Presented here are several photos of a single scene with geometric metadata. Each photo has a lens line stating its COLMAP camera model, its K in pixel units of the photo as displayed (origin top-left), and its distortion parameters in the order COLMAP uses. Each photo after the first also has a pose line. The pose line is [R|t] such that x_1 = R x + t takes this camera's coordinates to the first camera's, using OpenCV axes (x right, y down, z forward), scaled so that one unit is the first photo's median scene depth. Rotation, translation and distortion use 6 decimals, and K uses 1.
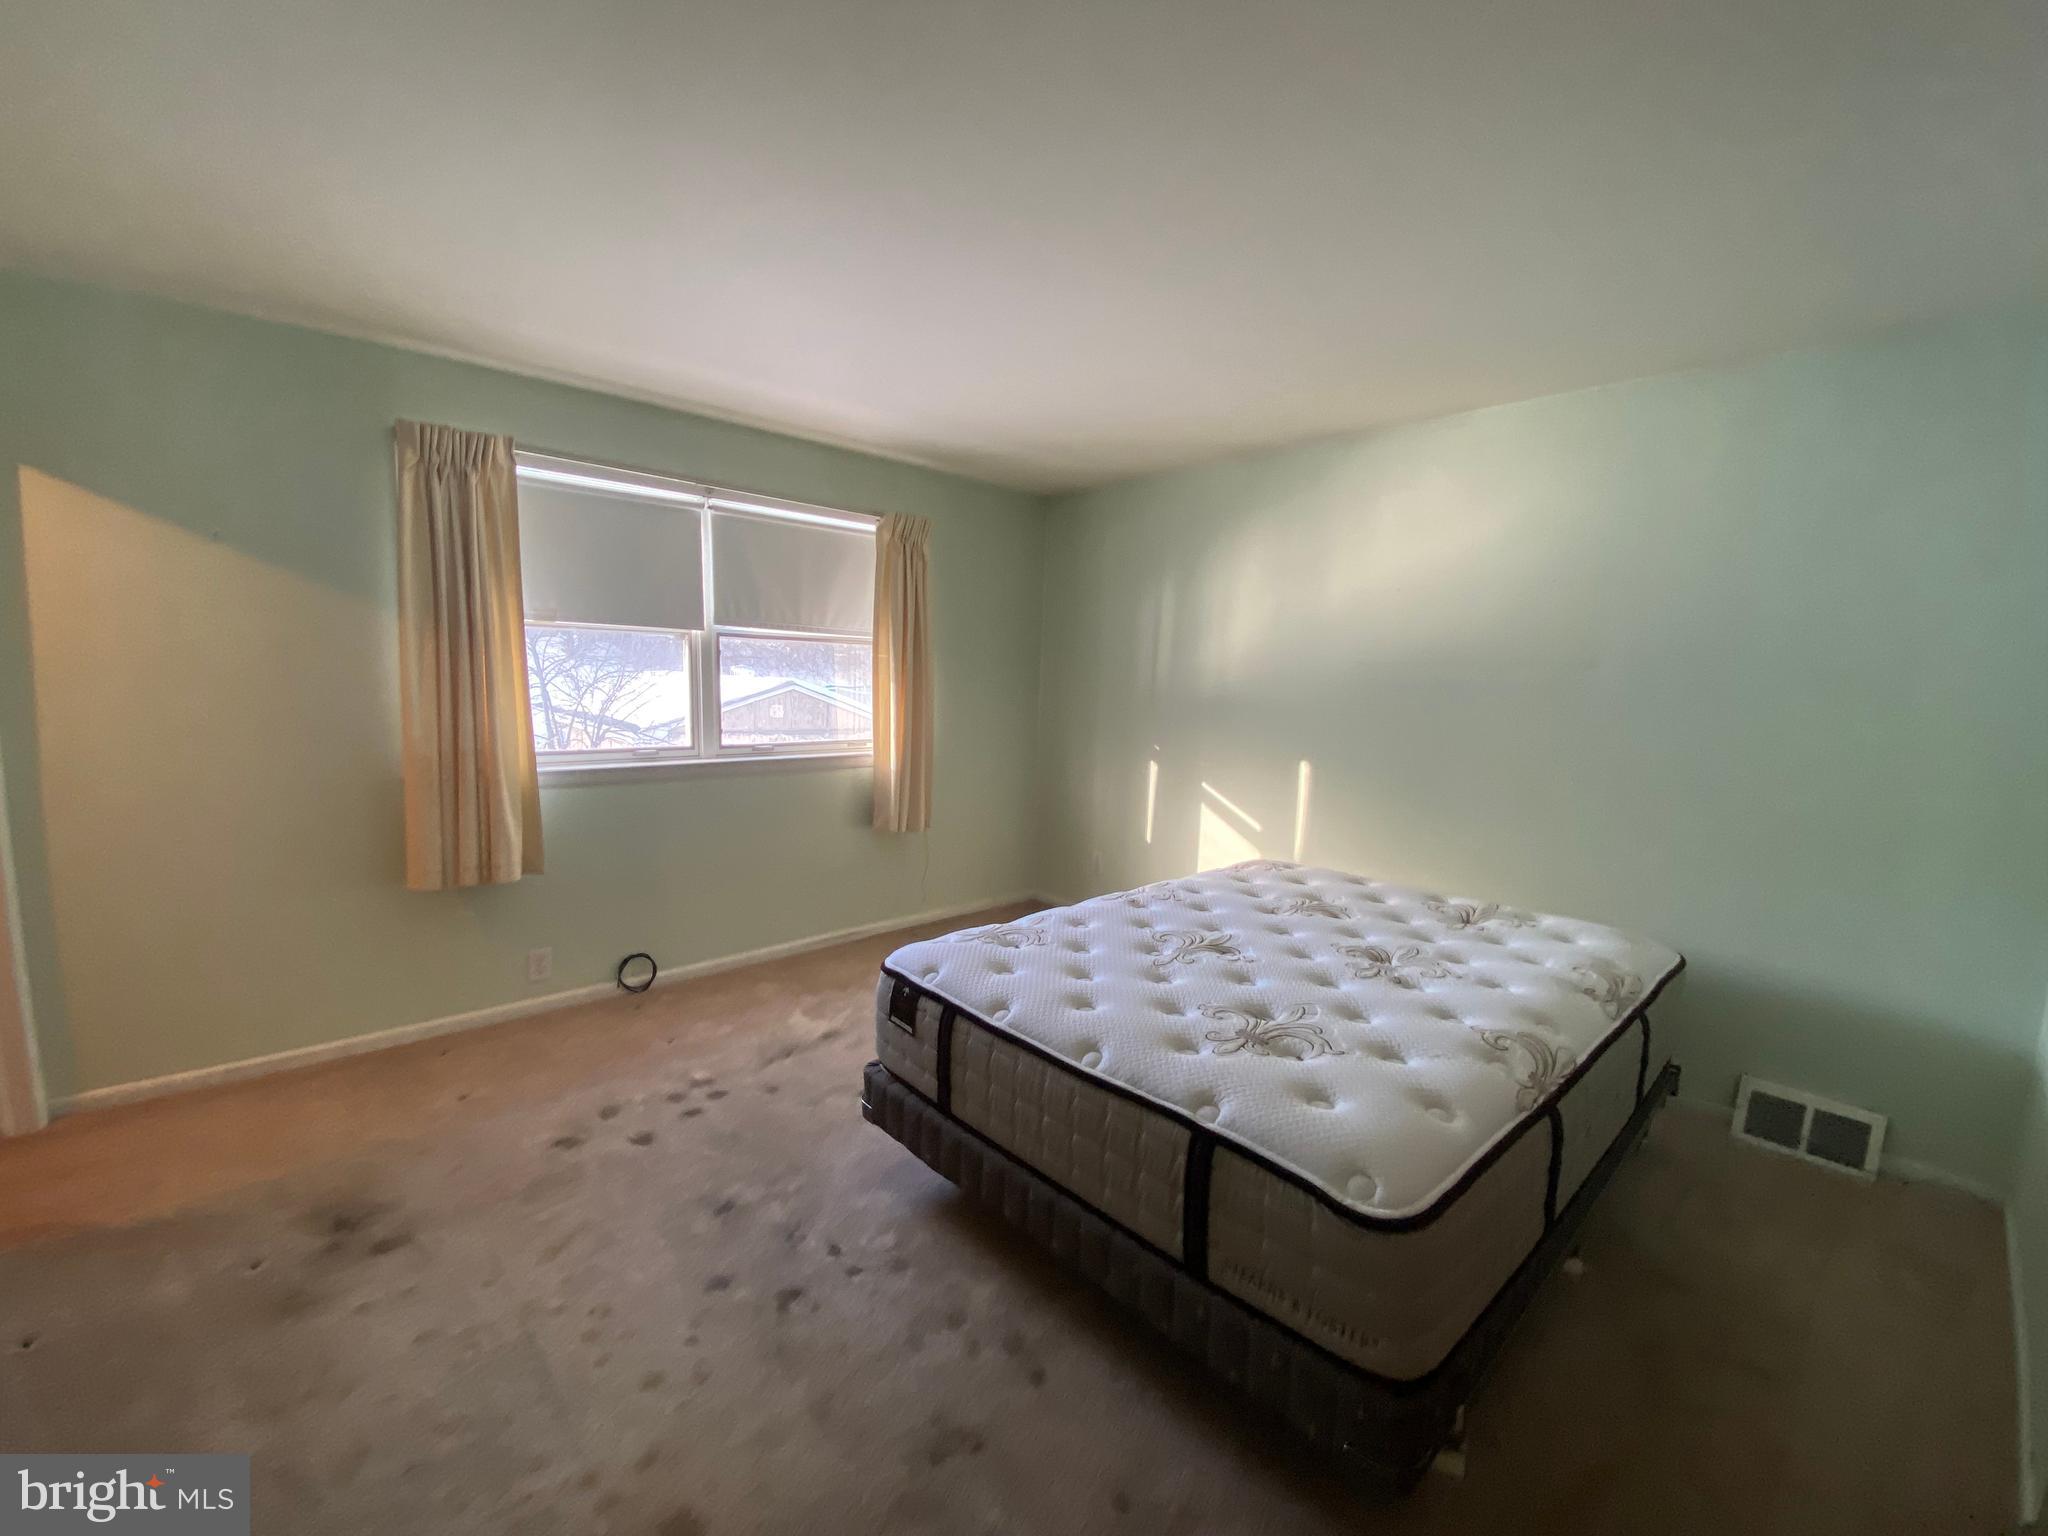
lens RADIAL K [[833.3, 0, 1007.2], [0, 833.3, 774.9], [0, 0, 1]] dist [0.046700, -0.036472]
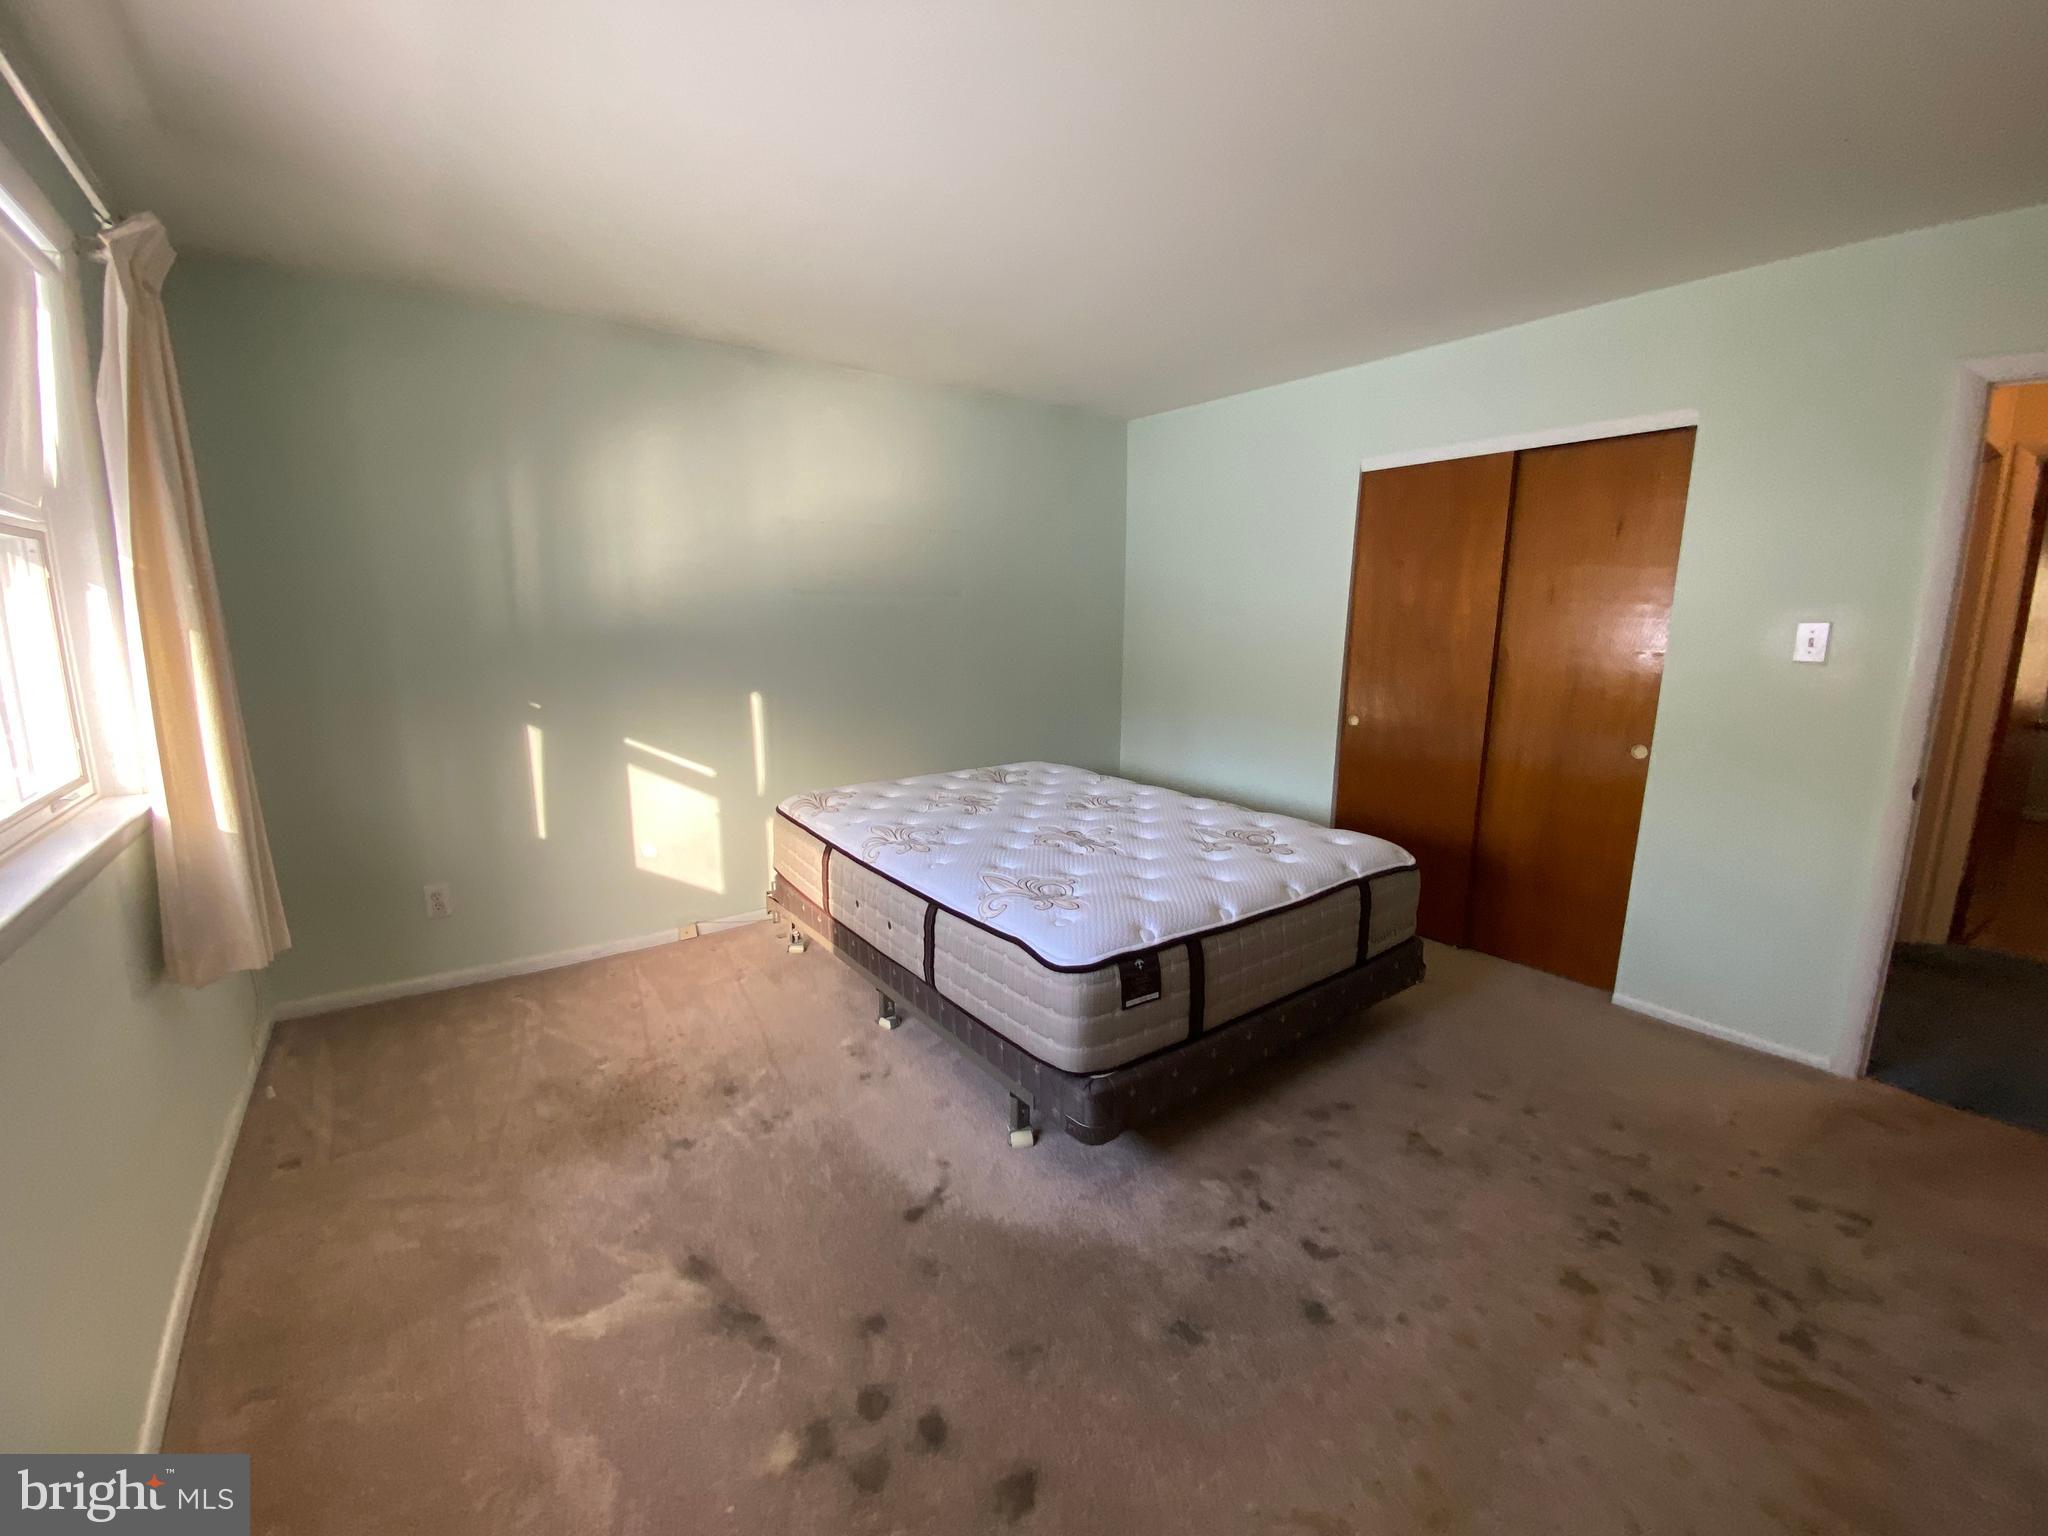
lens RADIAL K [[833.3, 0, 1007.2], [0, 833.3, 774.9], [0, 0, 1]] dist [0.046700, -0.036472]
pose [[0.099920, -0.214830, 0.971527, -1.002265], [0.123863, 0.971504, 0.202085, -0.144086], [-0.987256, 0.100144, 0.123683, 1.043065]]
